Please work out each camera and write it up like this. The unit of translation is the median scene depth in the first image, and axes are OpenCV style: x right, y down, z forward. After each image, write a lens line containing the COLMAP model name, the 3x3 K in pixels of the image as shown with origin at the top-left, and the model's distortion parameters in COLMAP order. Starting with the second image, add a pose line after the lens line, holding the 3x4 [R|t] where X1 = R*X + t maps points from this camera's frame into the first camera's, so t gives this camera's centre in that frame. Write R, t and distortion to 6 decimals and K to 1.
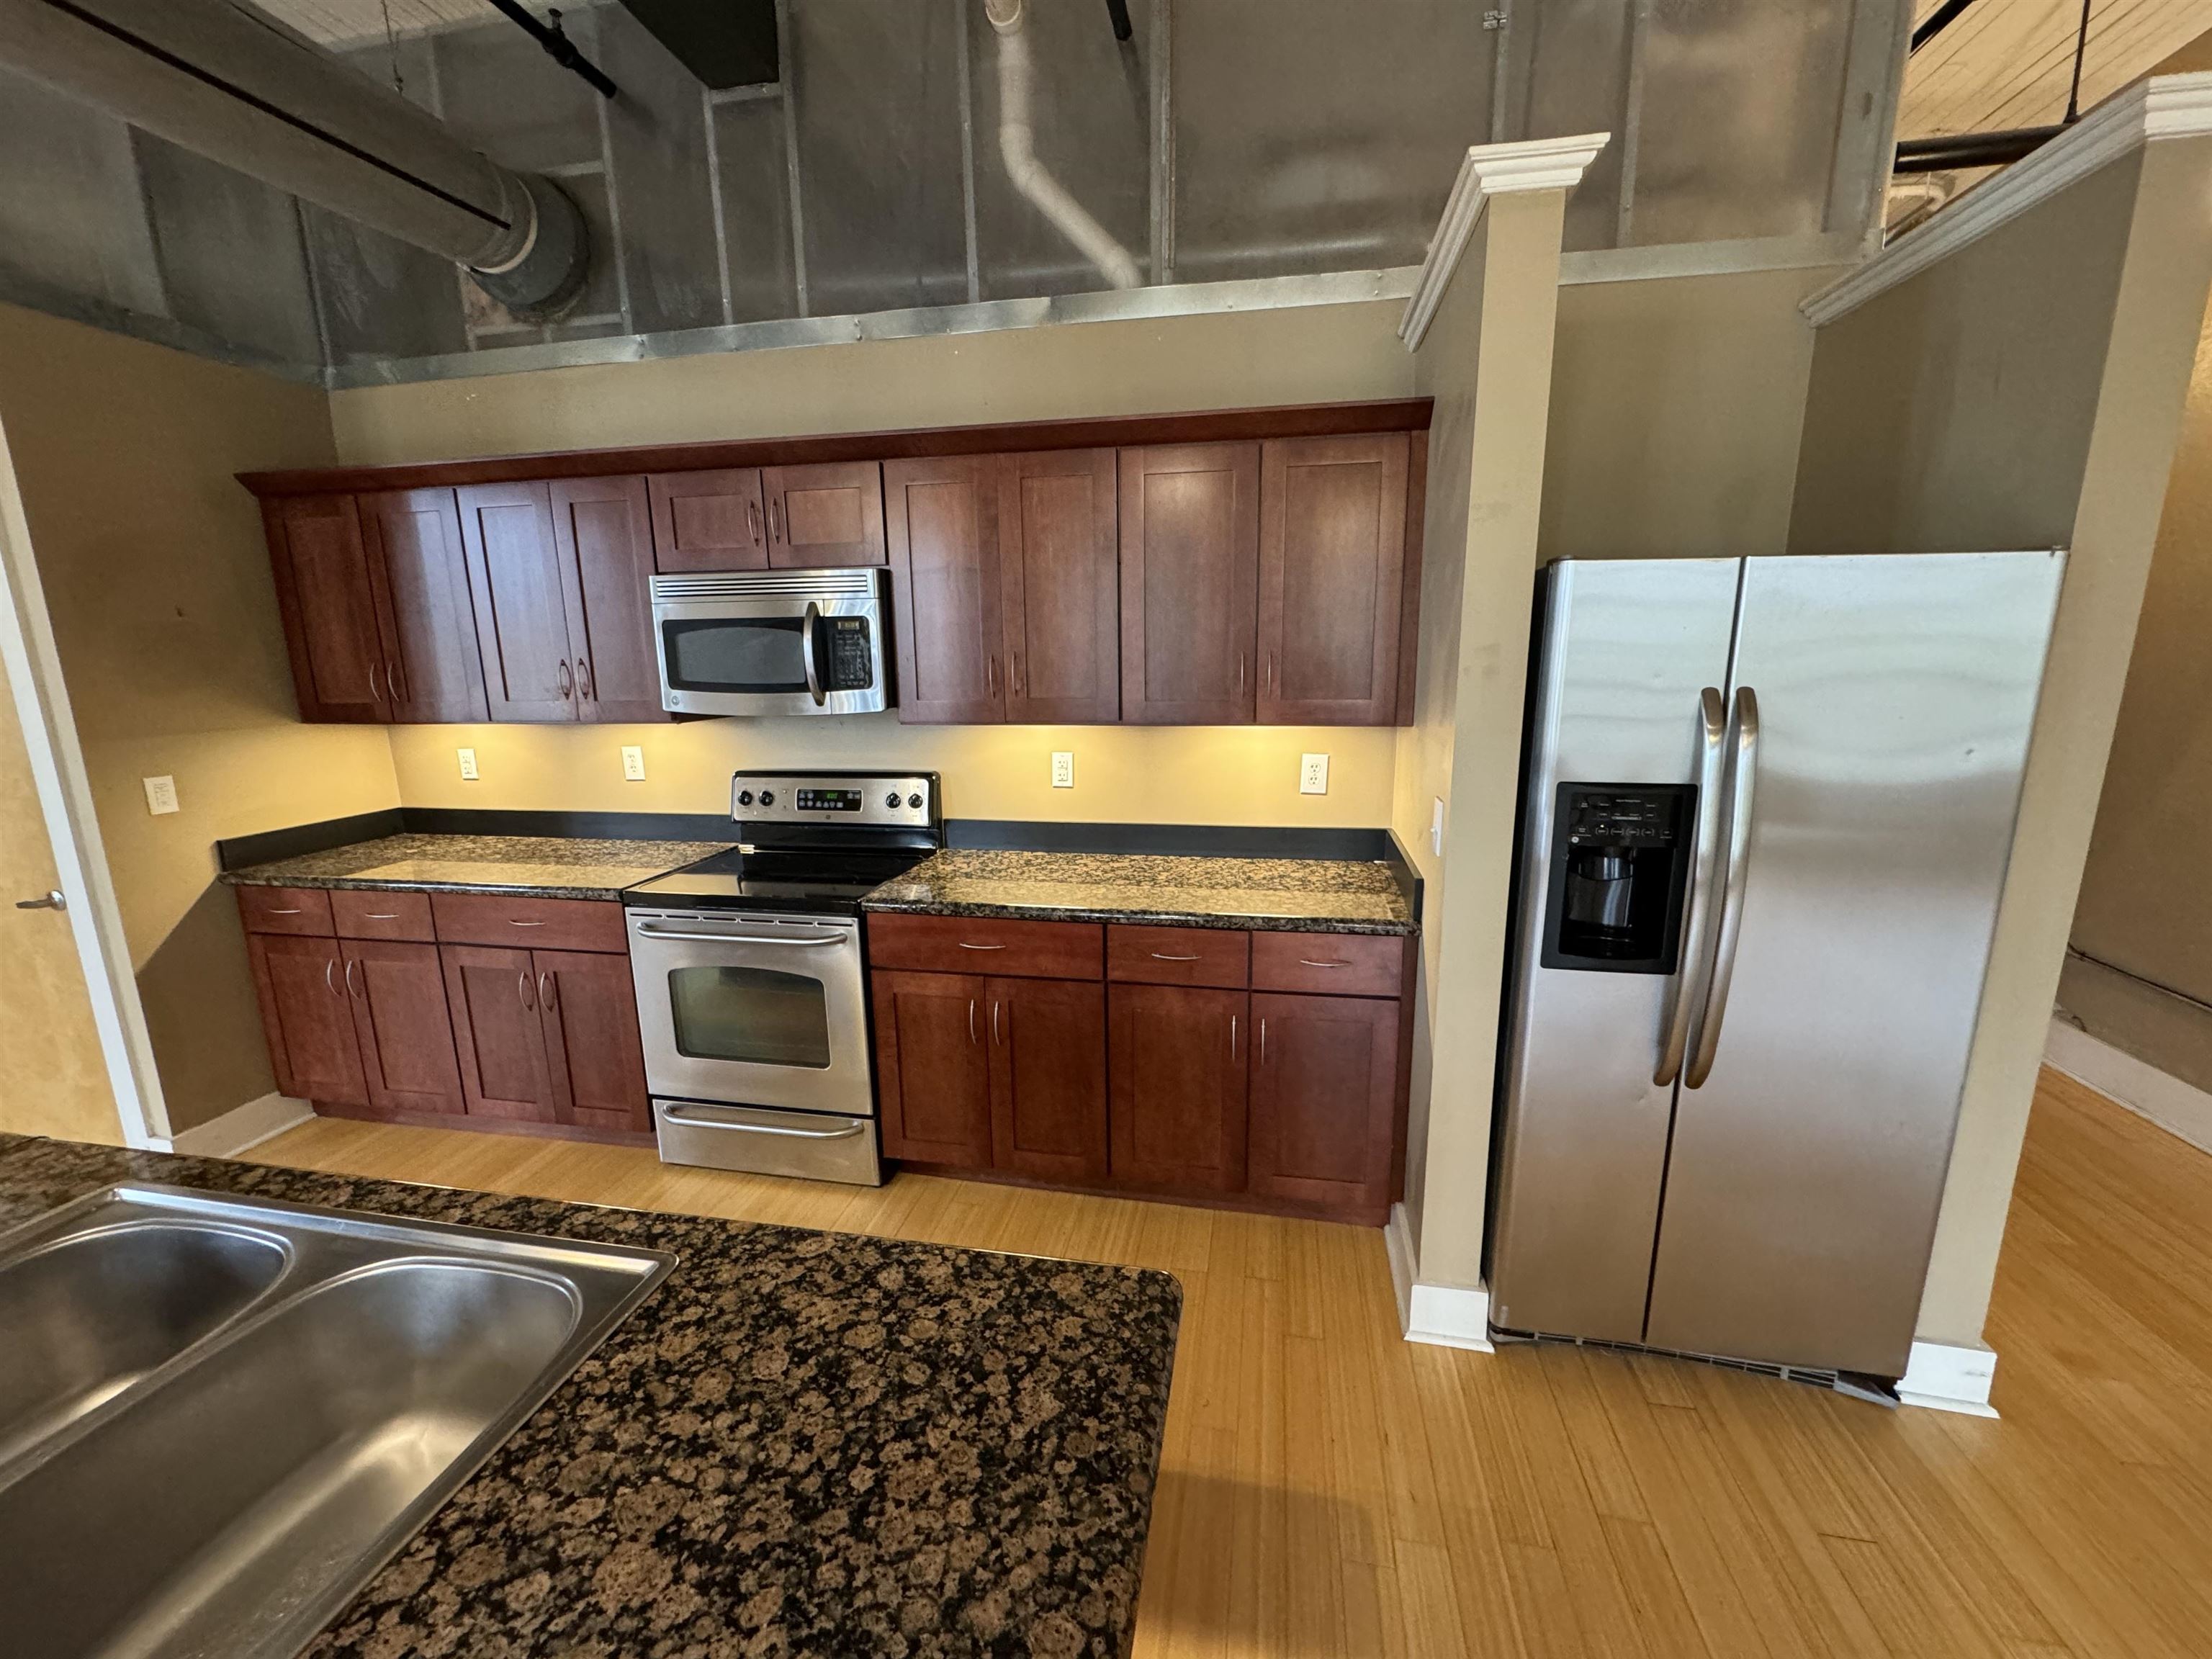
lens RADIAL K [[888.0, 0, 1107.3], [0, 888.0, 824.8], [0, 0, 1]] dist [-0.001425, 0.000329]
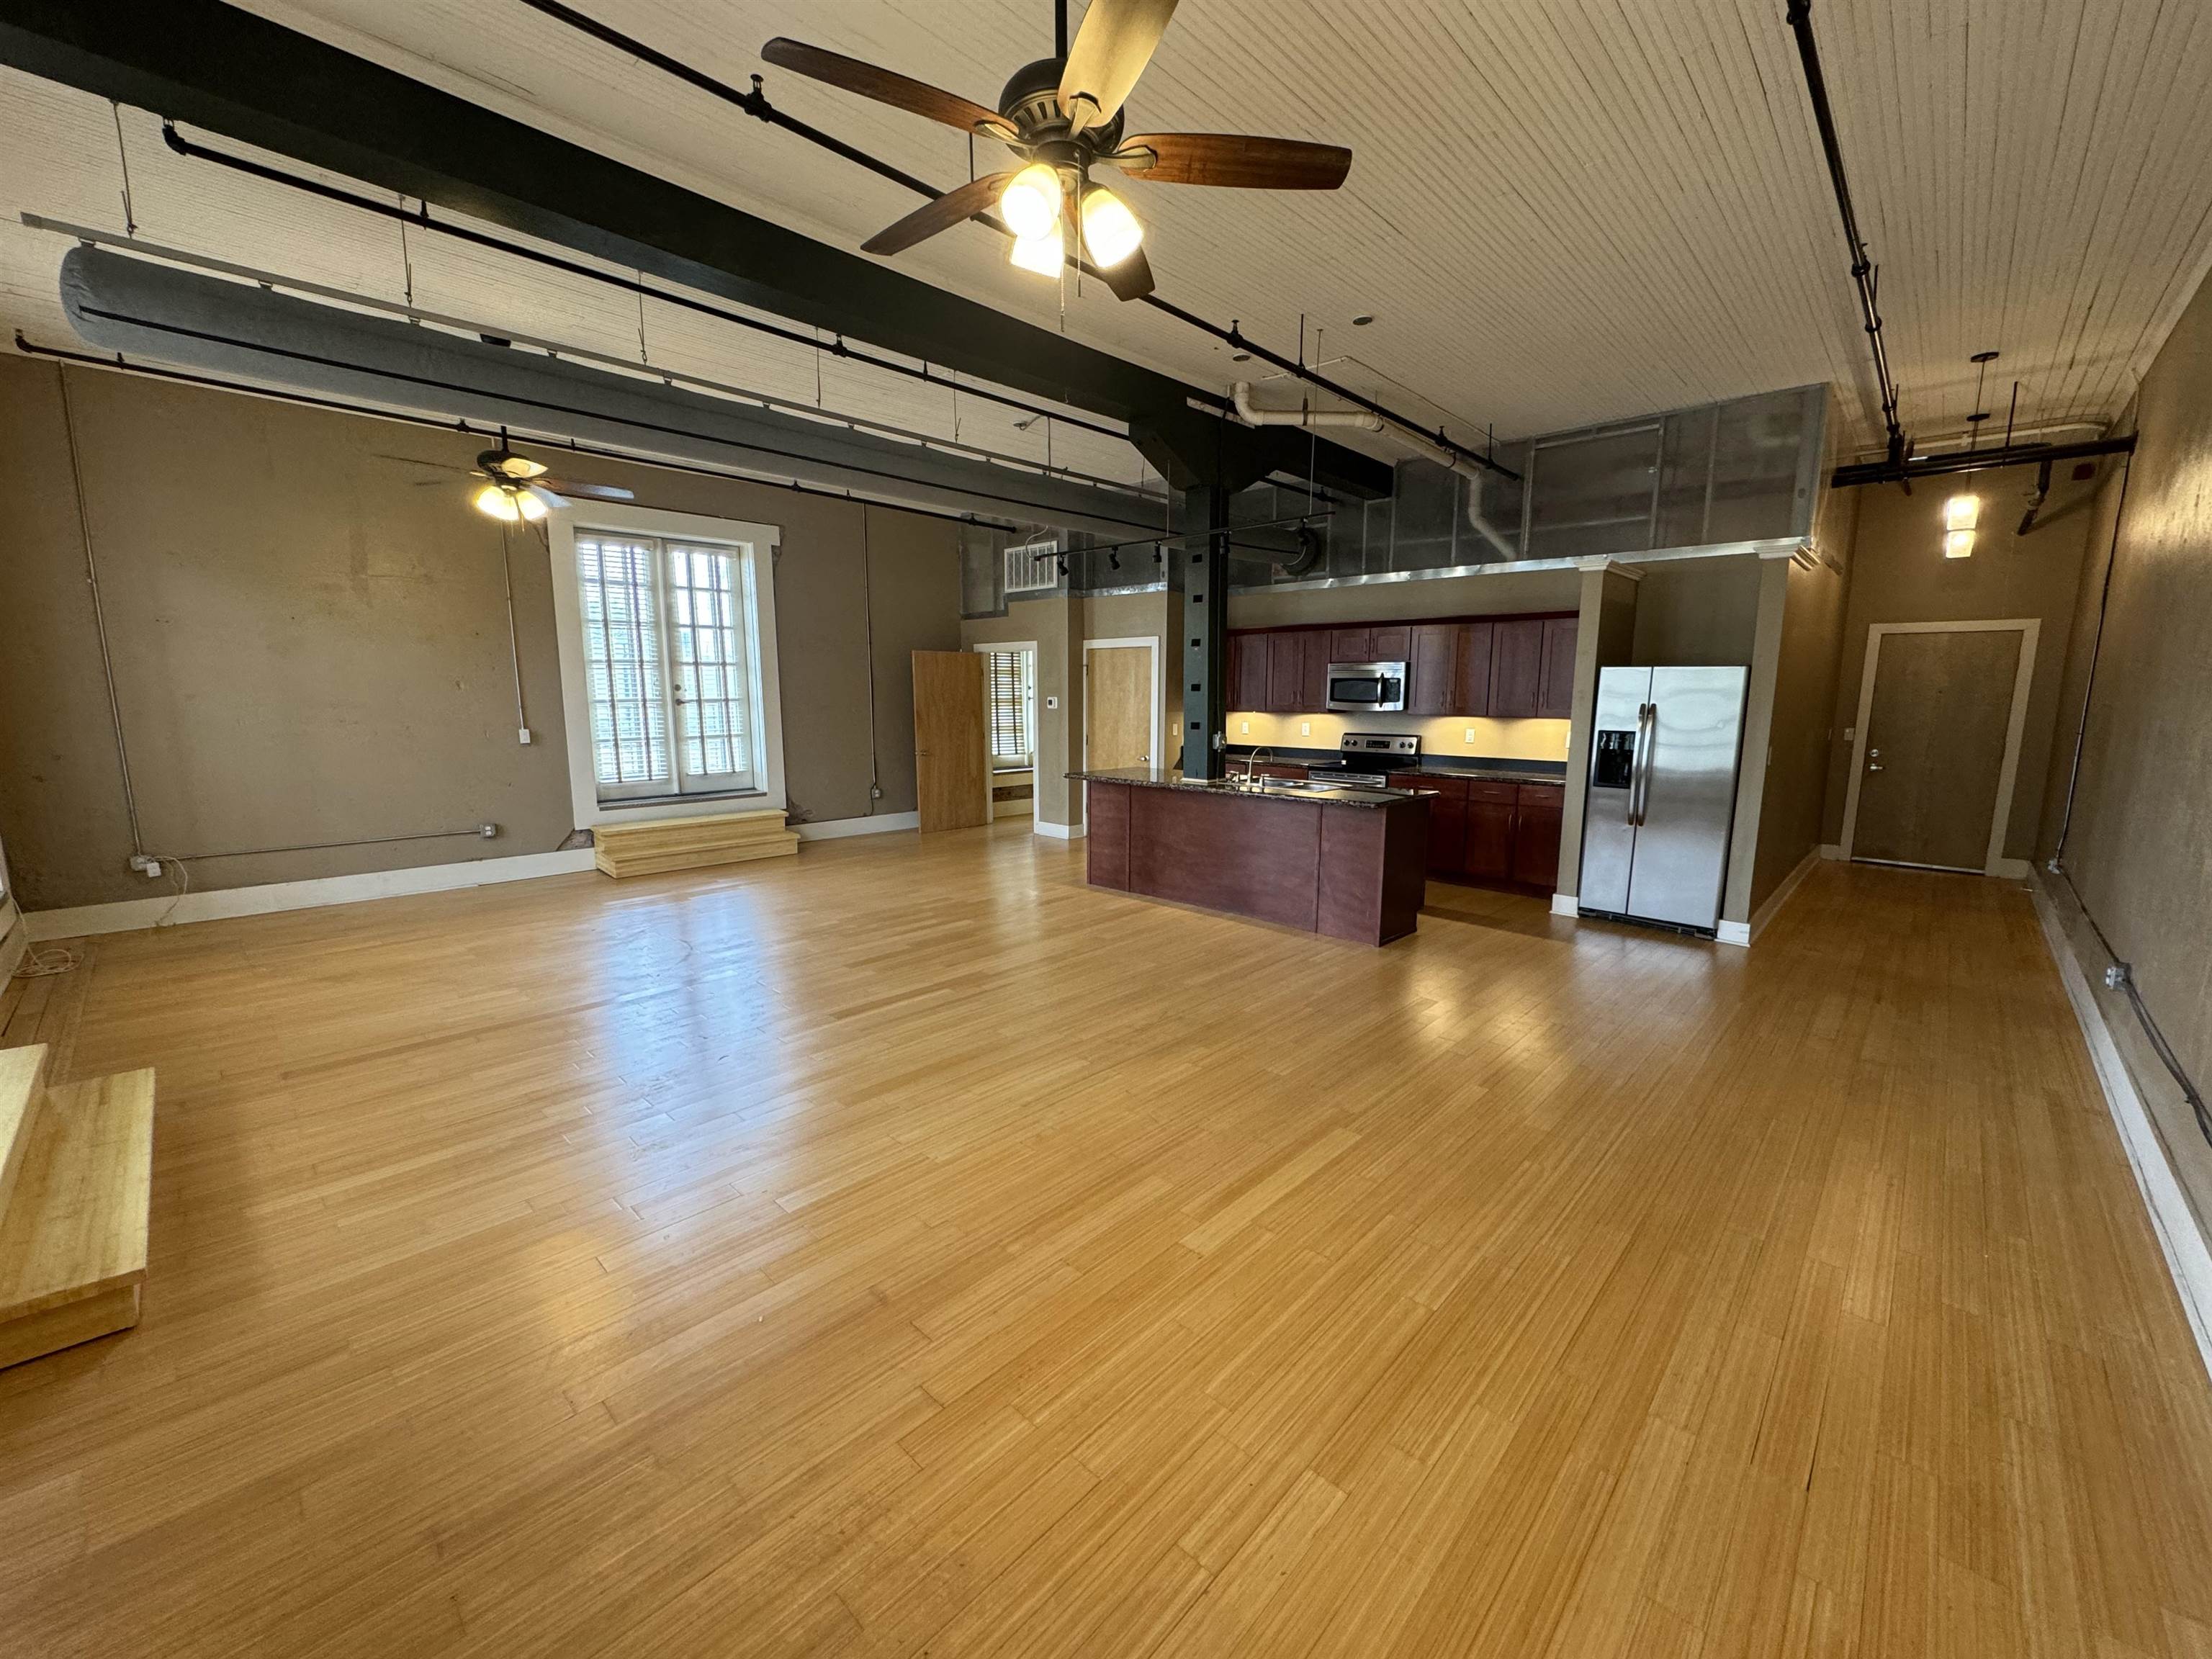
lens RADIAL K [[886.3, 0, 1105.9], [0, 886.3, 824.1], [0, 0, 1]] dist [-0.000016, 0.000041]
pose [[0.839638, 0.097983, -0.534236, 0.504663], [-0.123049, 0.992335, -0.011389, 0.382795], [0.529025, 0.075299, 0.845259, -1.882107]]
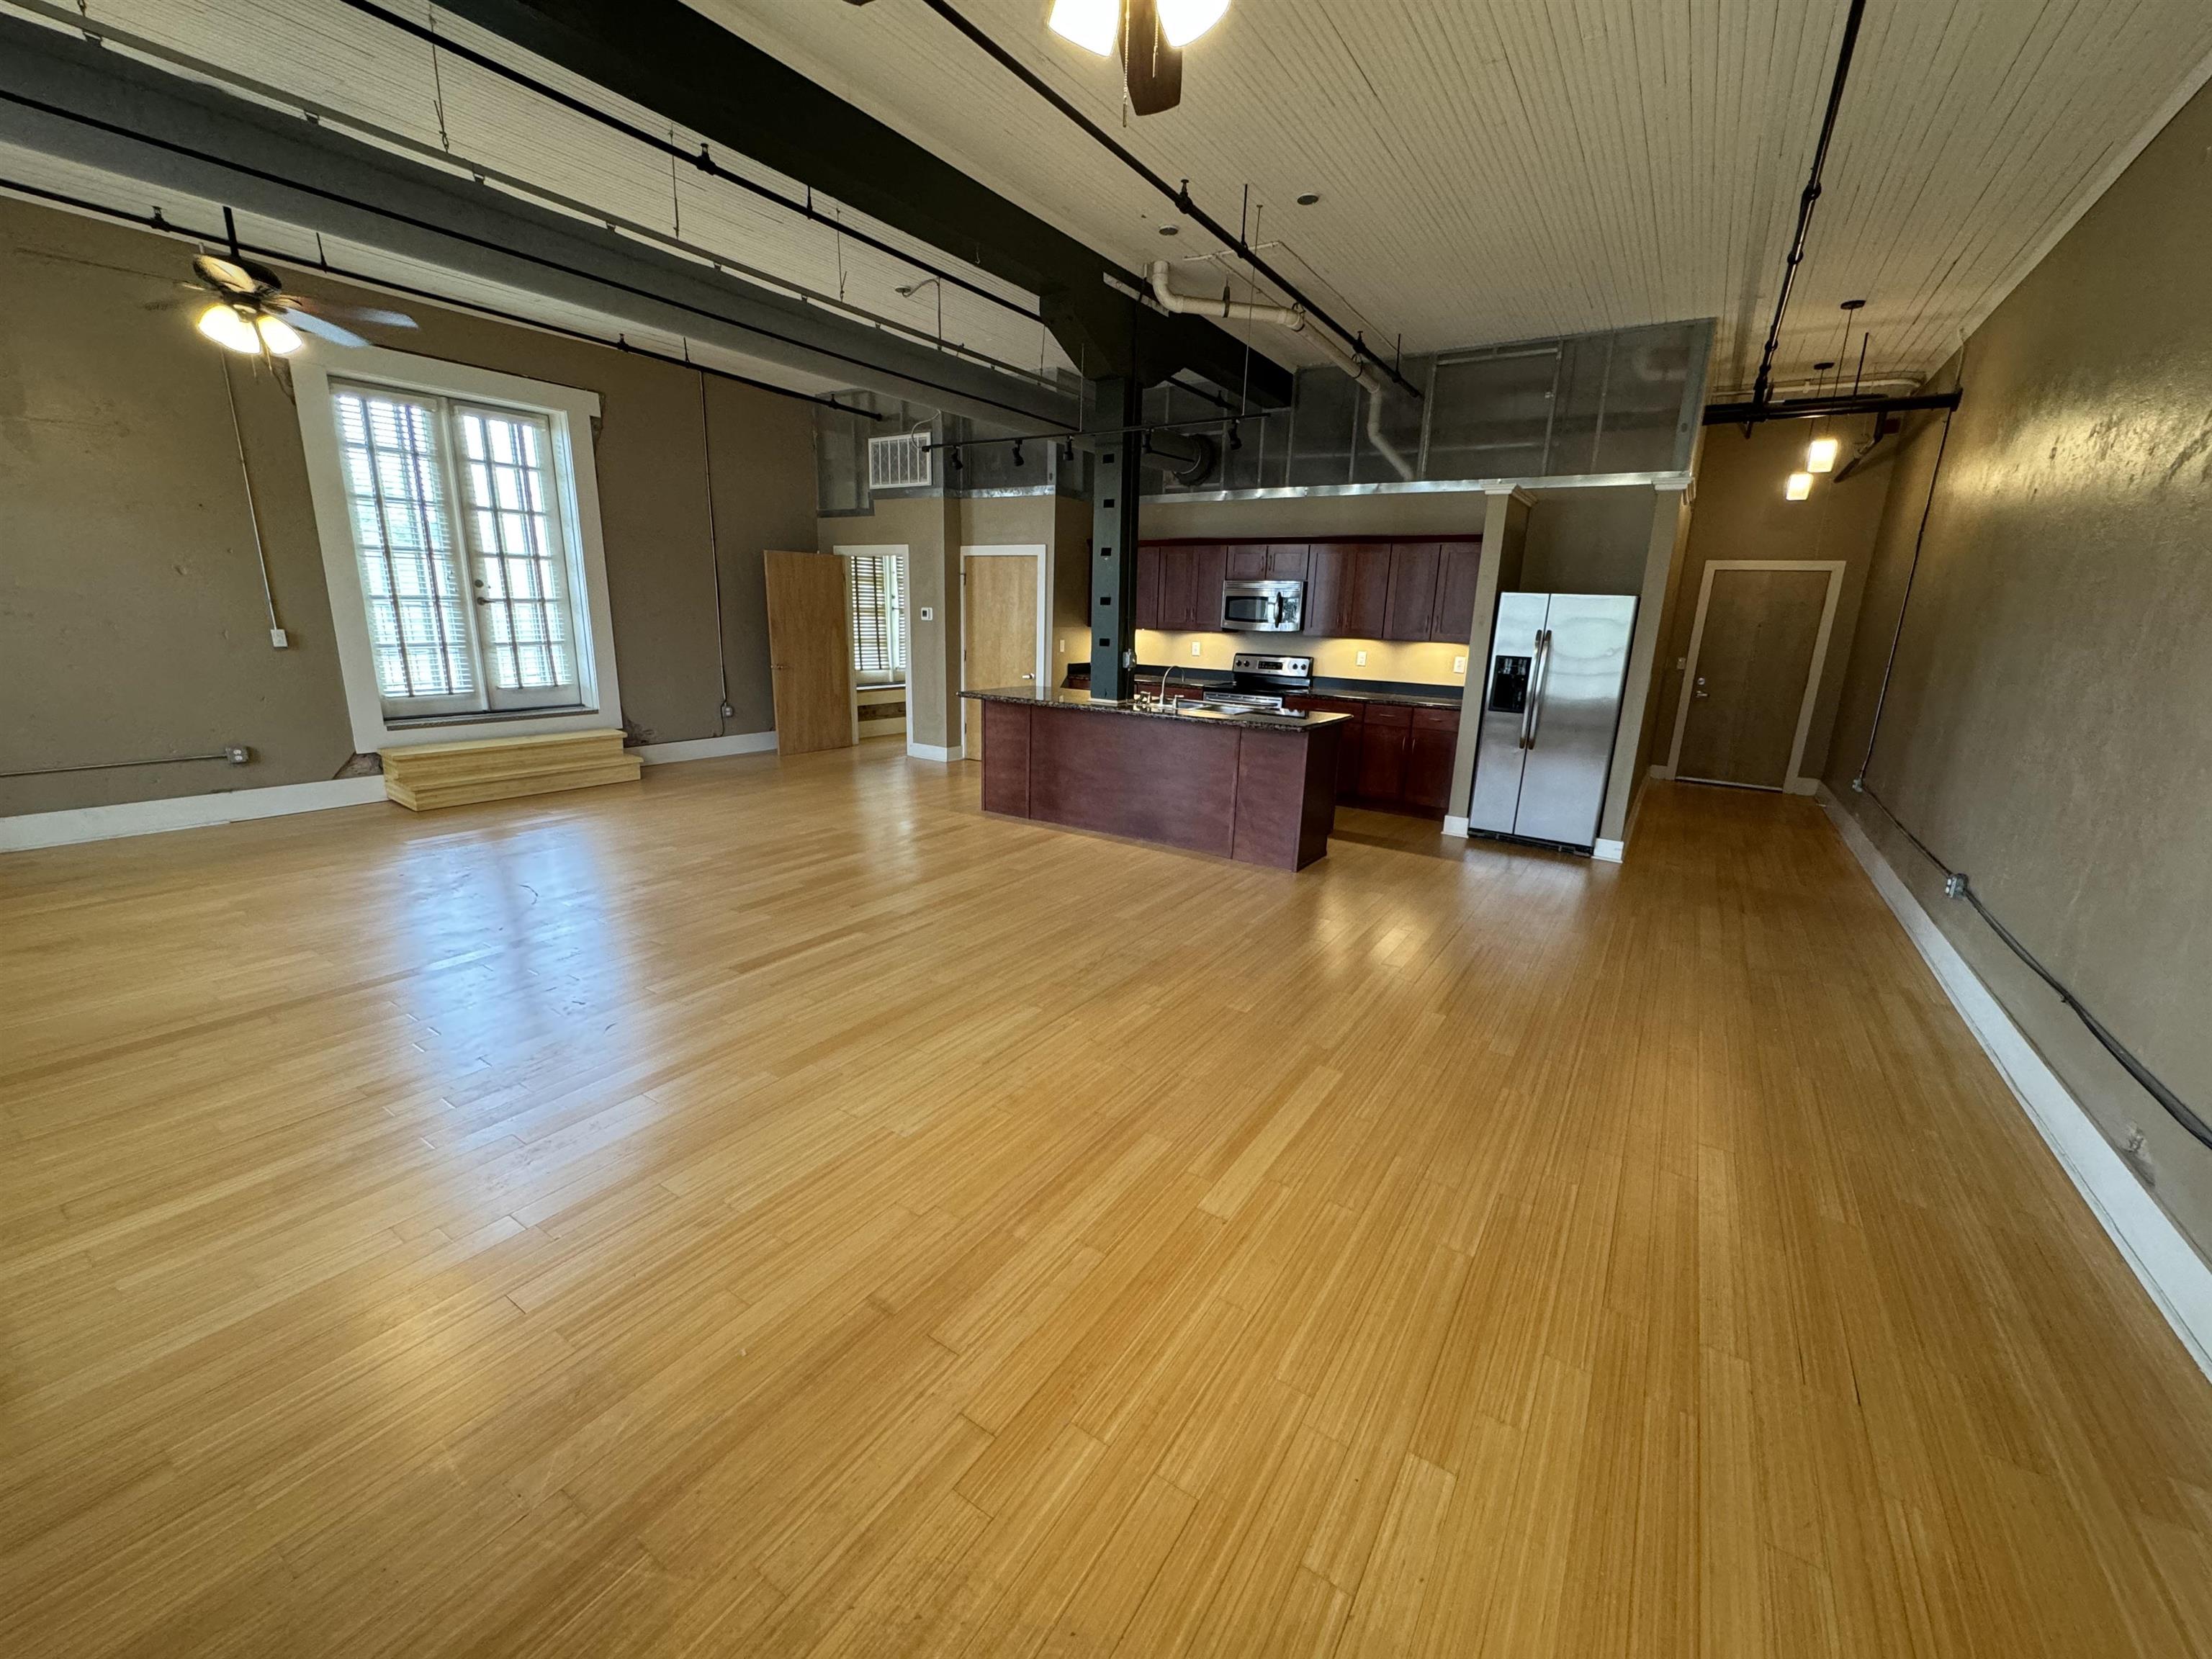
lens RADIAL K [[888.0, 0, 1107.3], [0, 888.0, 824.8], [0, 0, 1]] dist [-0.001425, 0.000329]
pose [[0.923121, 0.132394, -0.360997, 0.288800], [-0.119668, 0.991148, 0.057489, 0.390722], [0.365412, -0.009869, 0.930793, -1.853138]]
